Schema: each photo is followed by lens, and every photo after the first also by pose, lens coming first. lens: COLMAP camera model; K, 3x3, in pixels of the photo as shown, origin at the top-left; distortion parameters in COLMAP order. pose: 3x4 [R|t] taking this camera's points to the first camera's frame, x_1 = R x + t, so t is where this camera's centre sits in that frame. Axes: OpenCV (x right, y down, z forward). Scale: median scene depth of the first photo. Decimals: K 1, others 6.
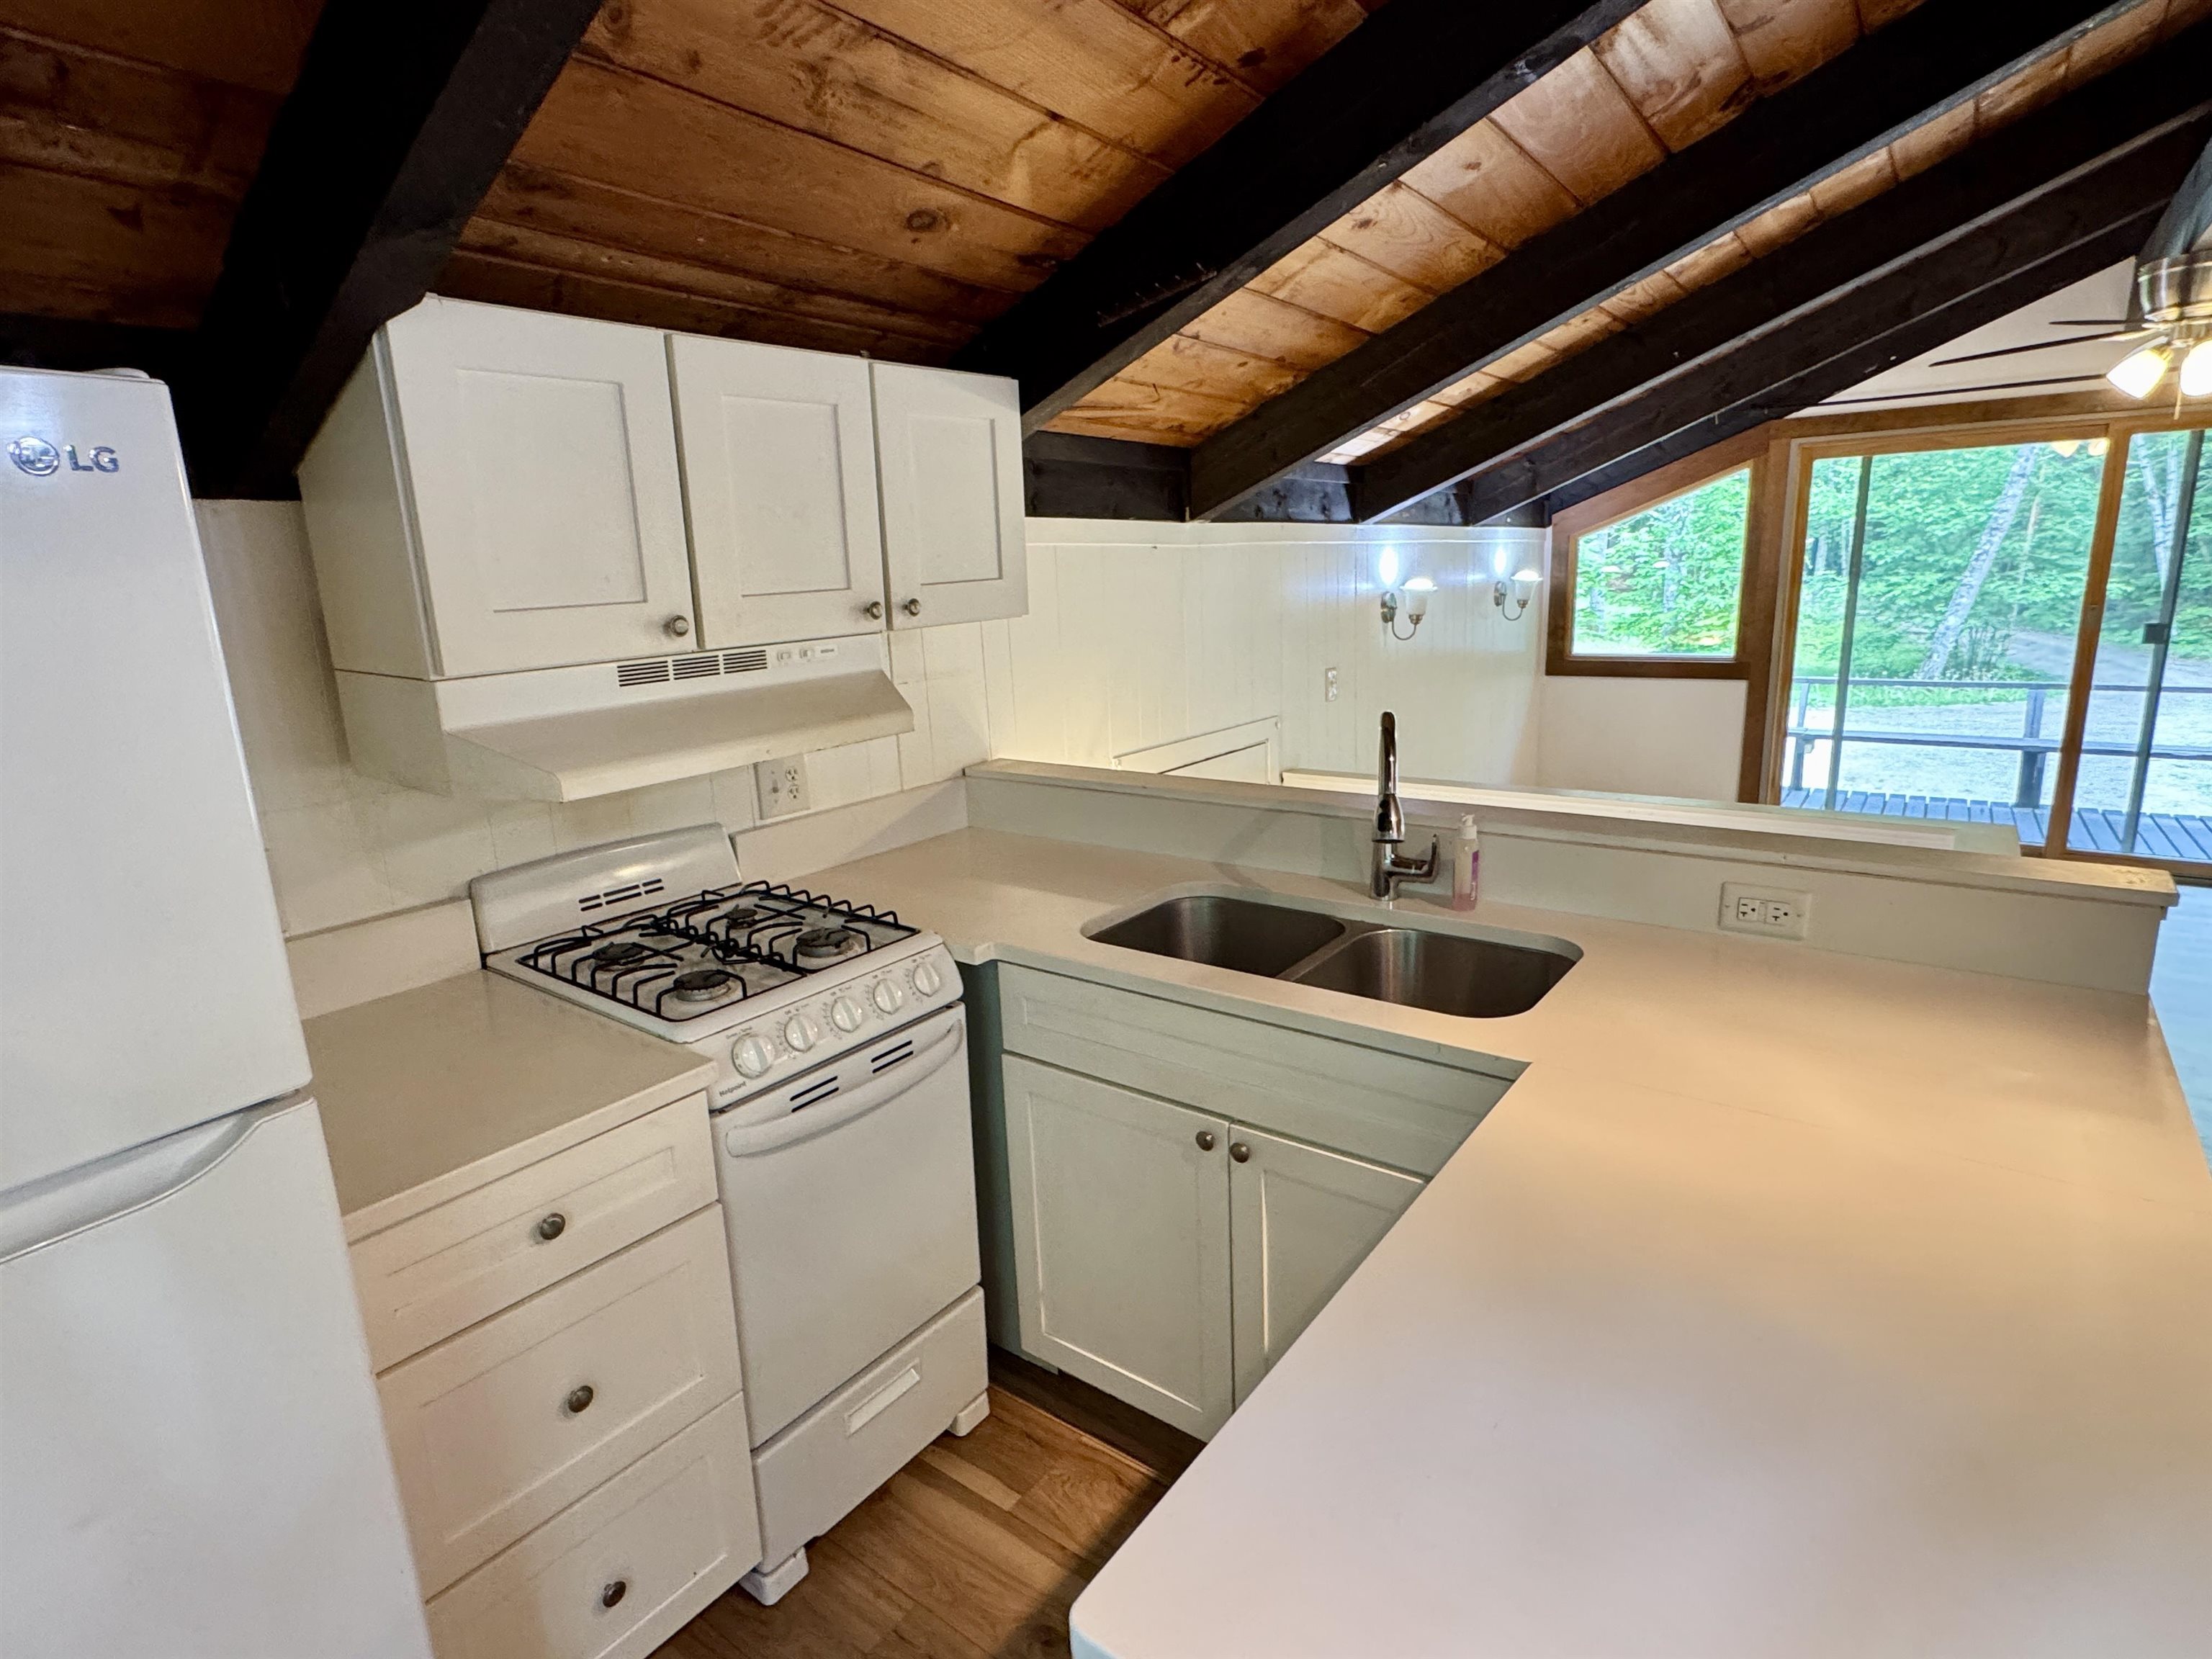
lens RADIAL K [[1134.0, 0, 1134.8], [0, 1134.0, 829.7], [0, 0, 1]] dist [-0.002607, -0.000563]
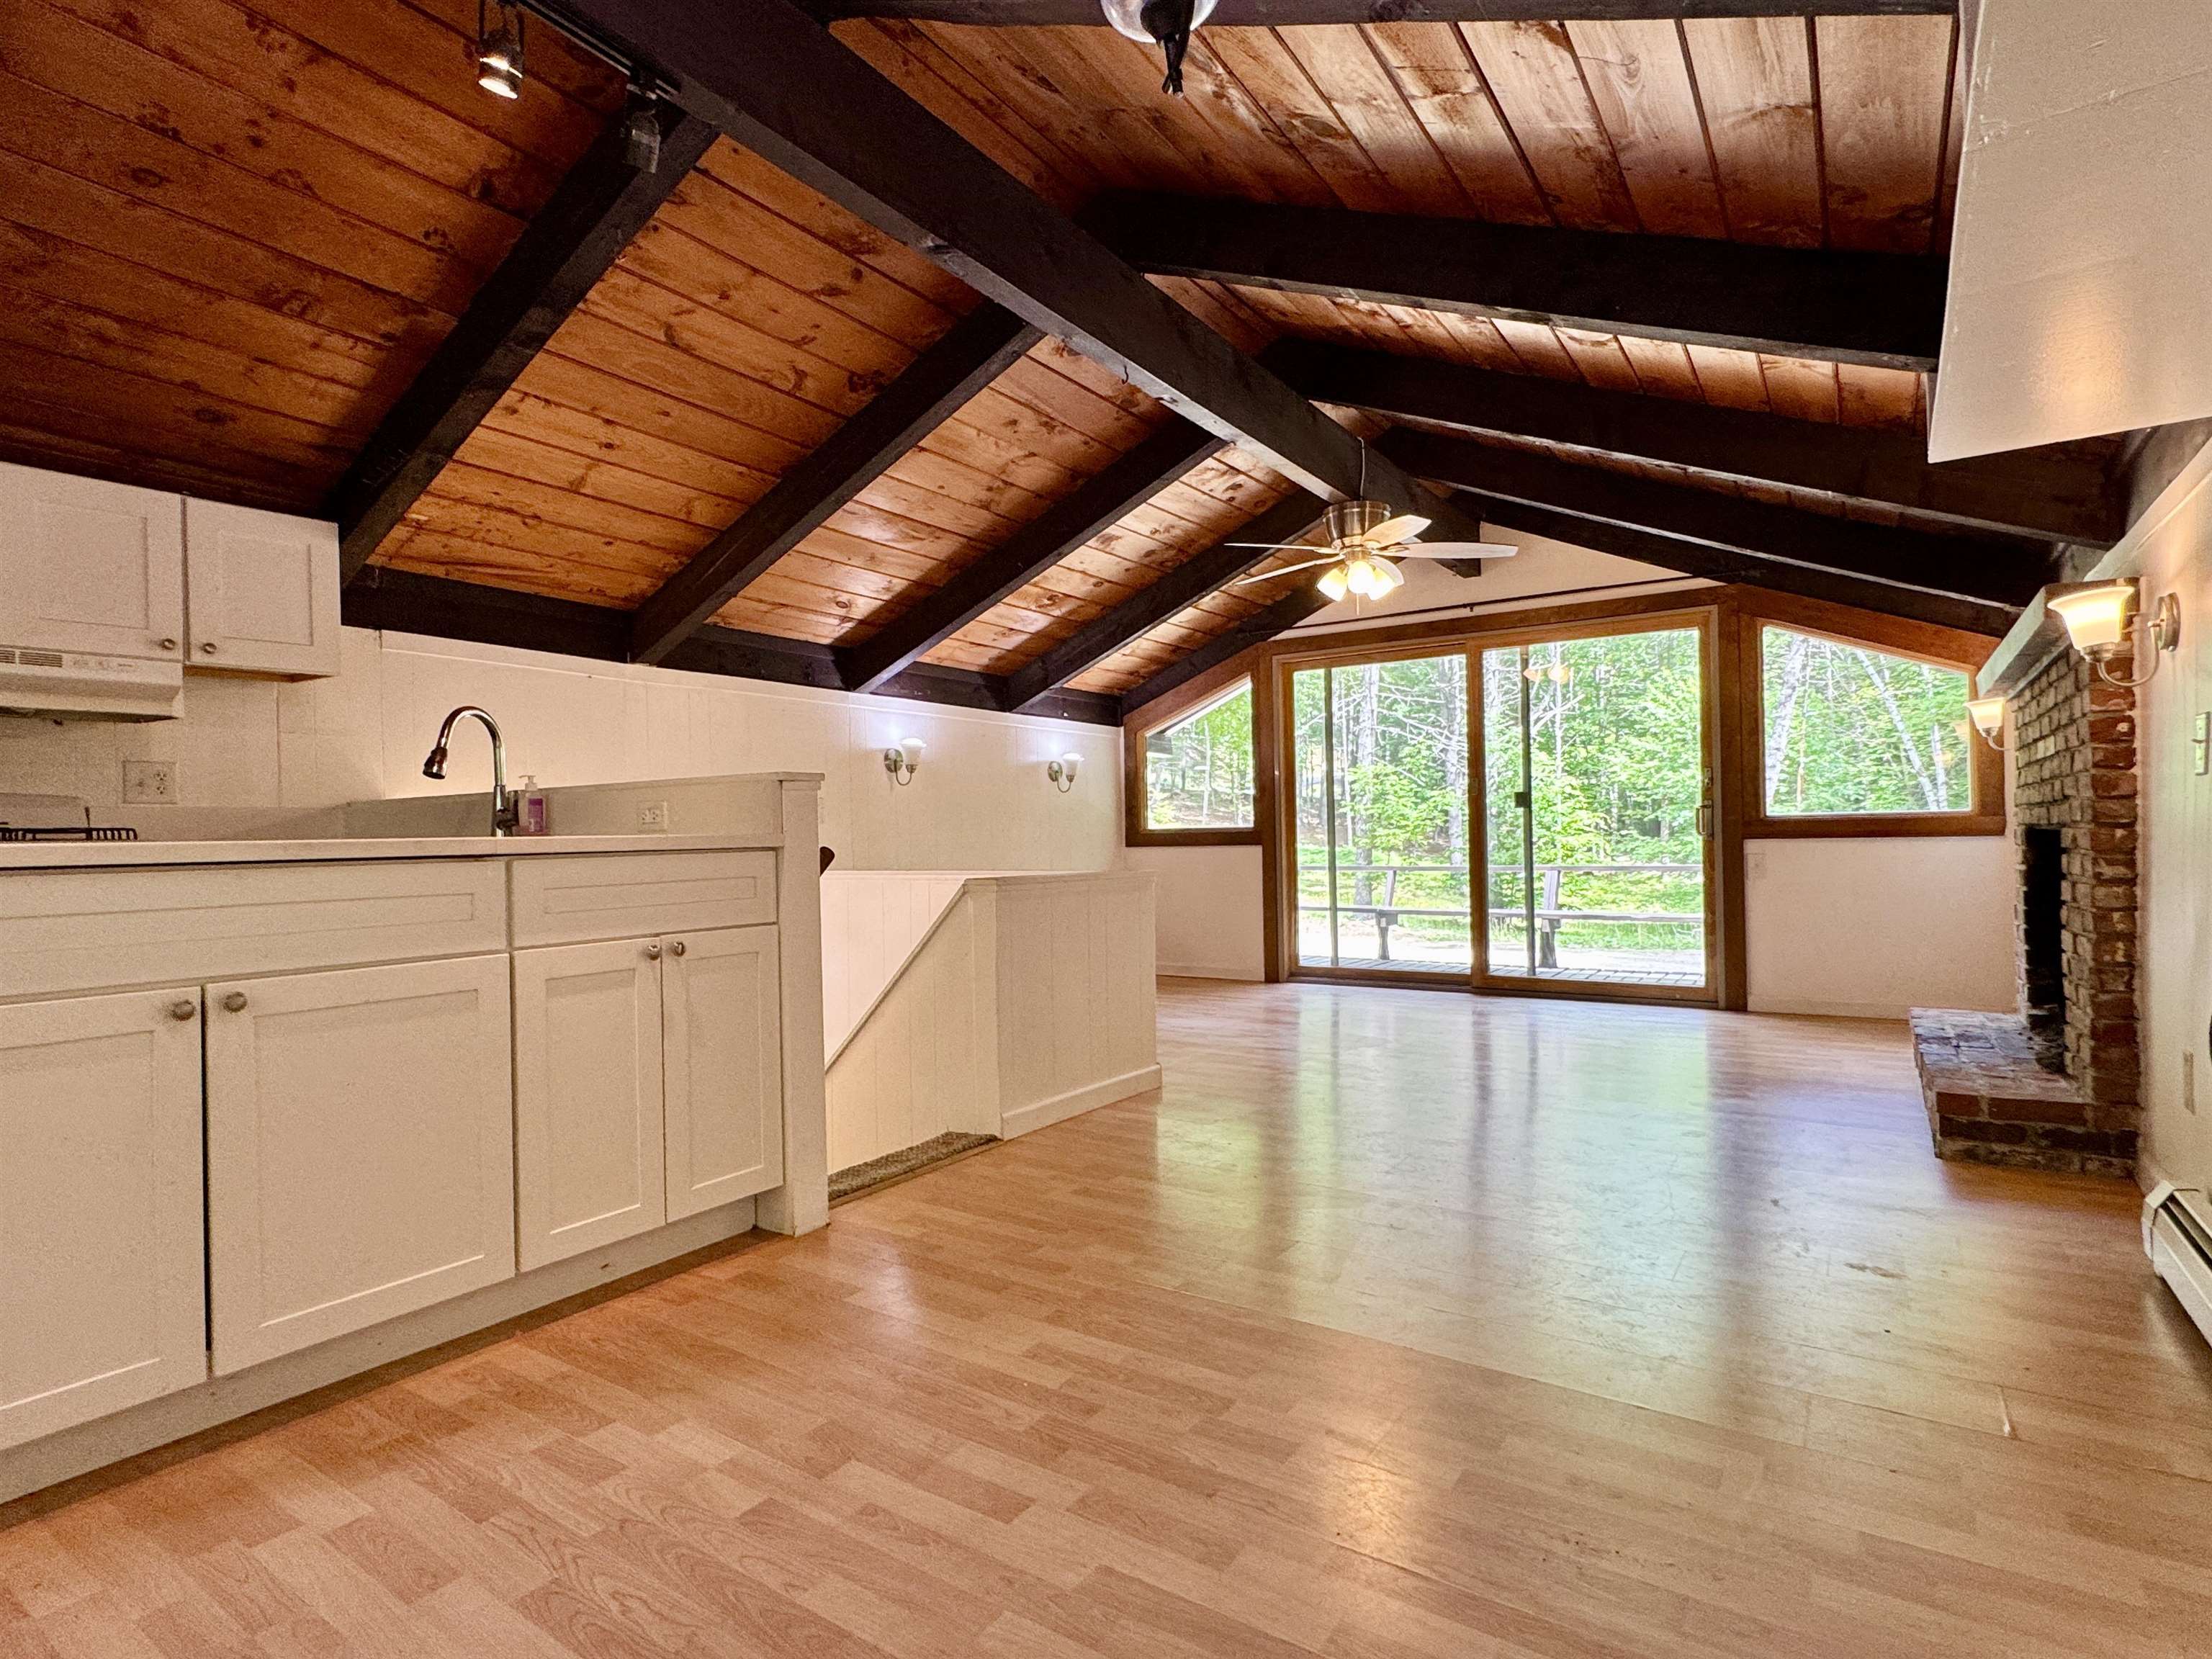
lens RADIAL K [[1134.0, 0, 1125.7], [0, 1134.0, 823.0], [0, 0, 1]] dist [-0.002607, -0.000563]
pose [[0.998164, 0.015979, 0.058416, 0.858977], [-0.001650, 0.971382, -0.237515, 0.355872], [-0.060539, 0.236983, 0.969626, -0.464319]]
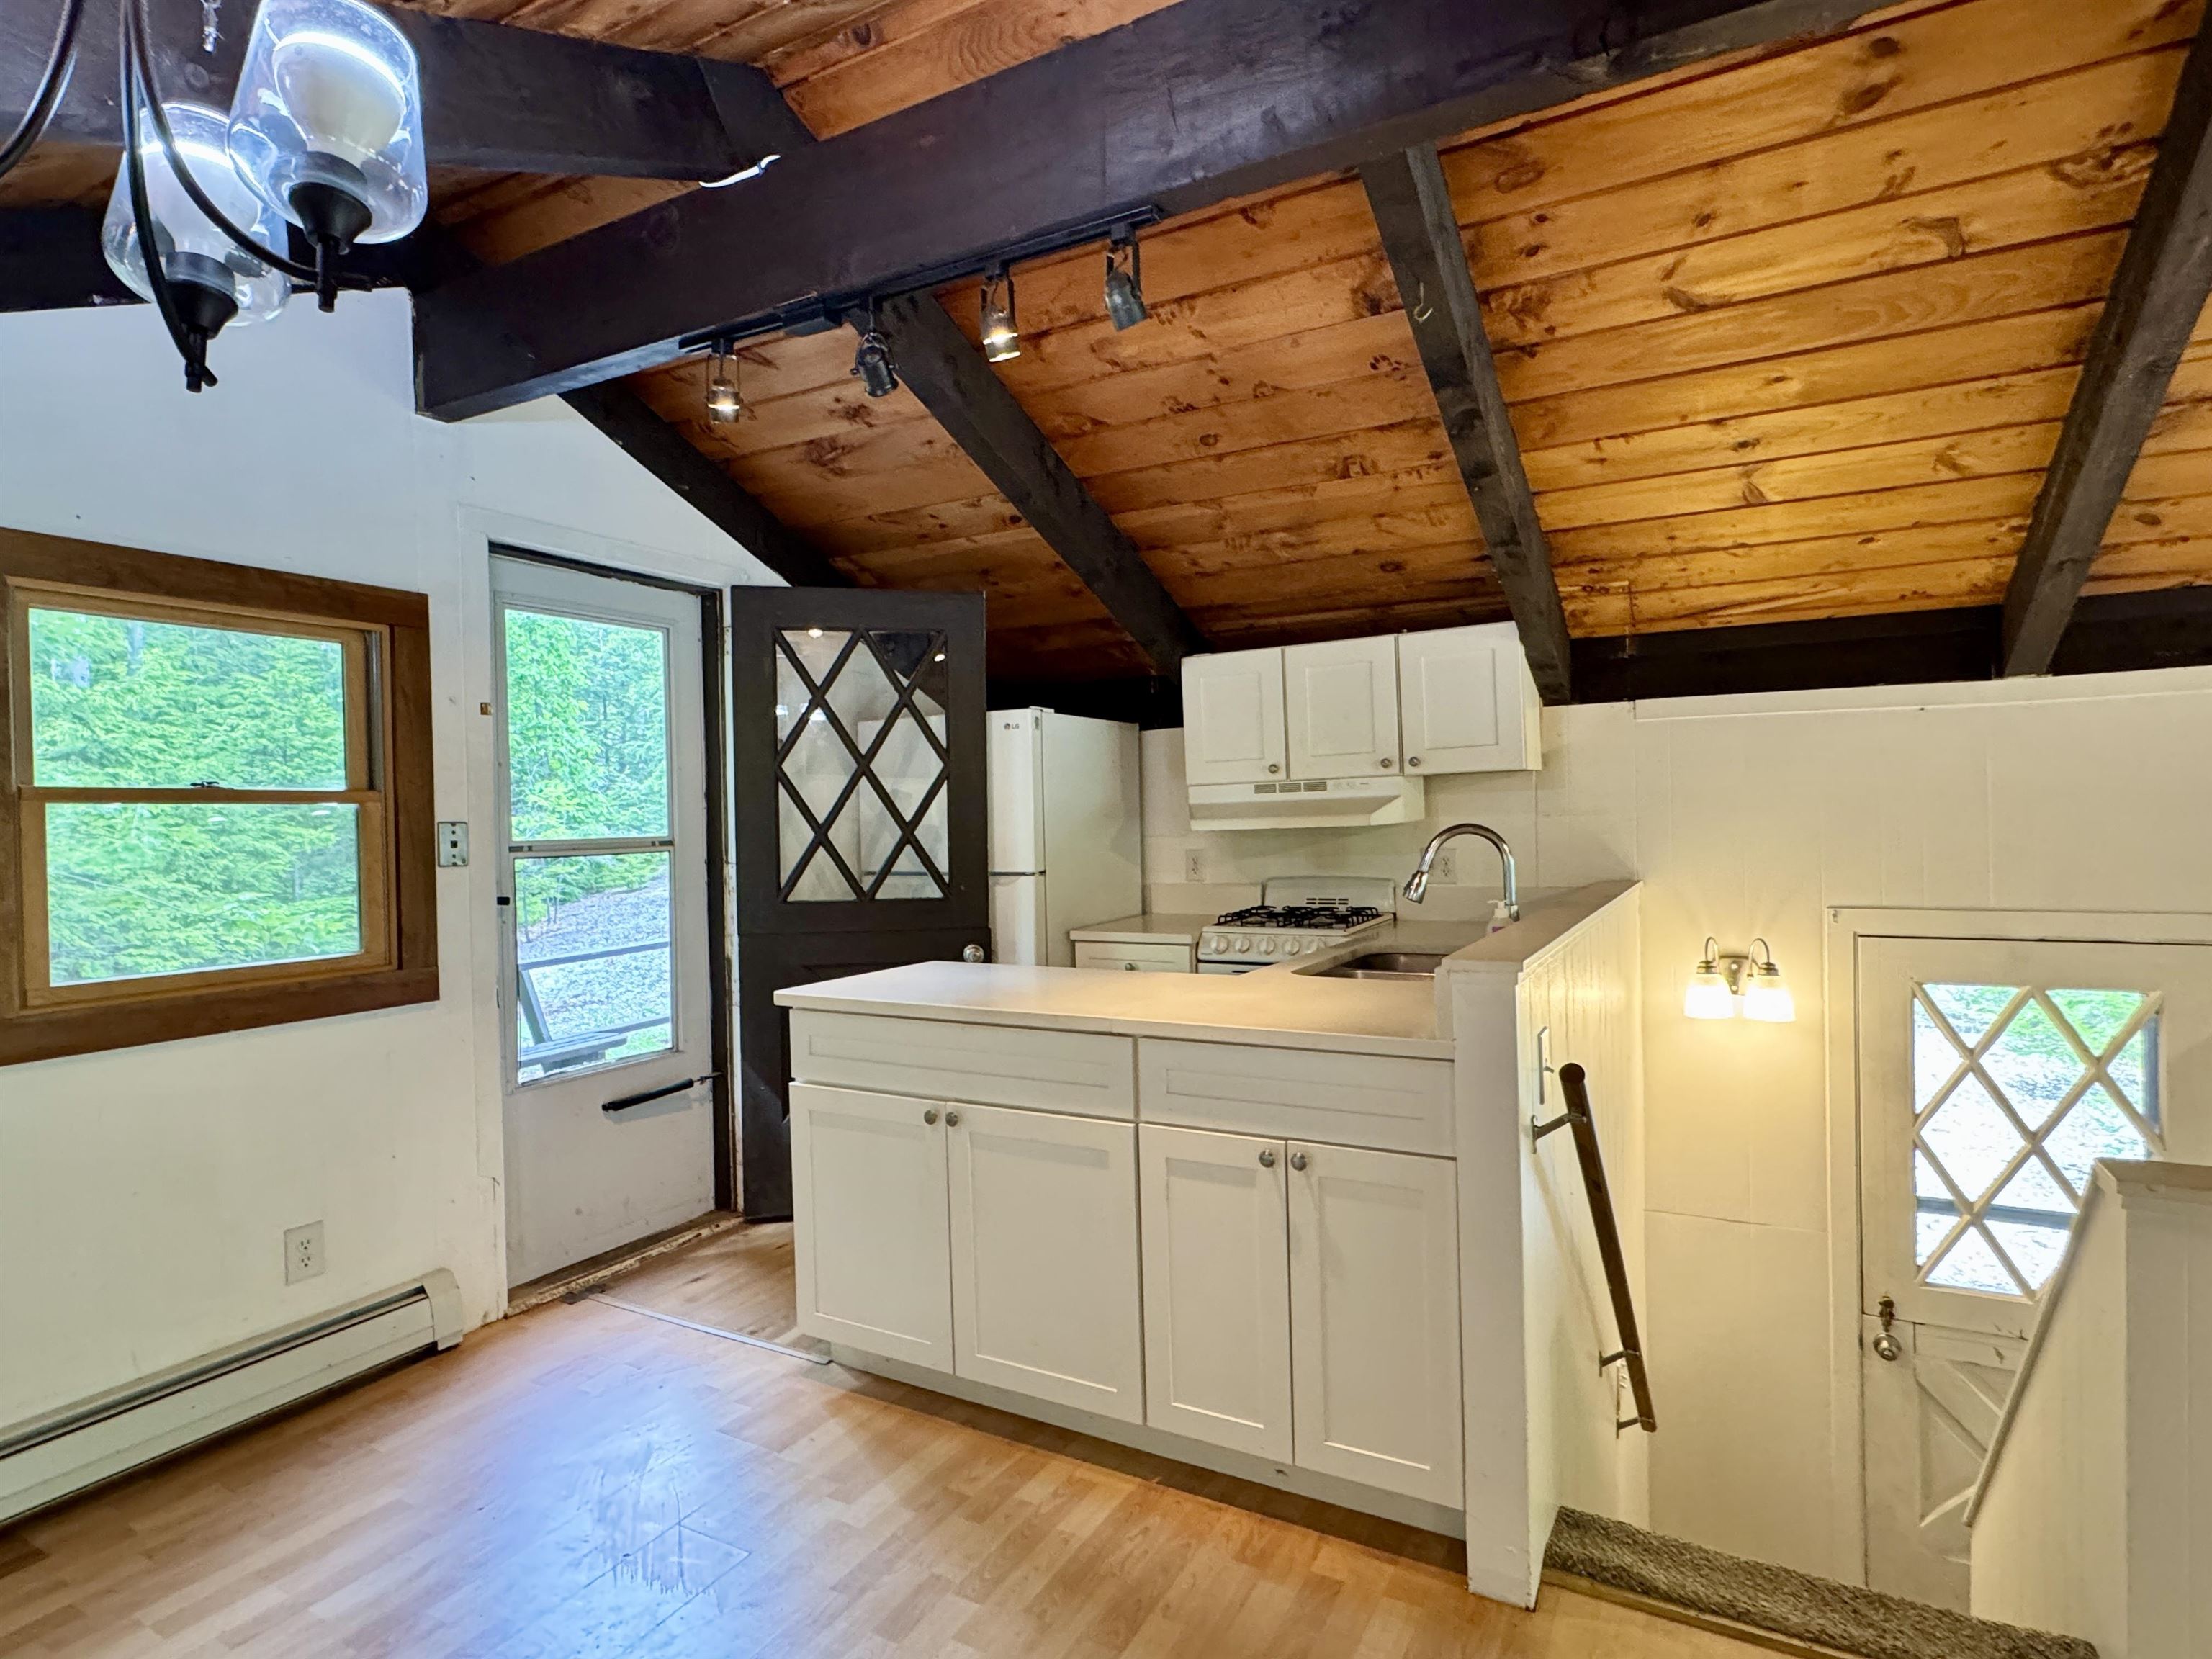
lens RADIAL K [[1134.0, 0, 1097.3], [0, 1134.0, 827.1], [0, 0, 1]] dist [-0.002607, -0.000563]
pose [[0.124929, 0.040246, -0.991349, 1.367208], [-0.207233, 0.978197, 0.013597, -0.012549], [0.970282, 0.203741, 0.130545, 0.260320]]
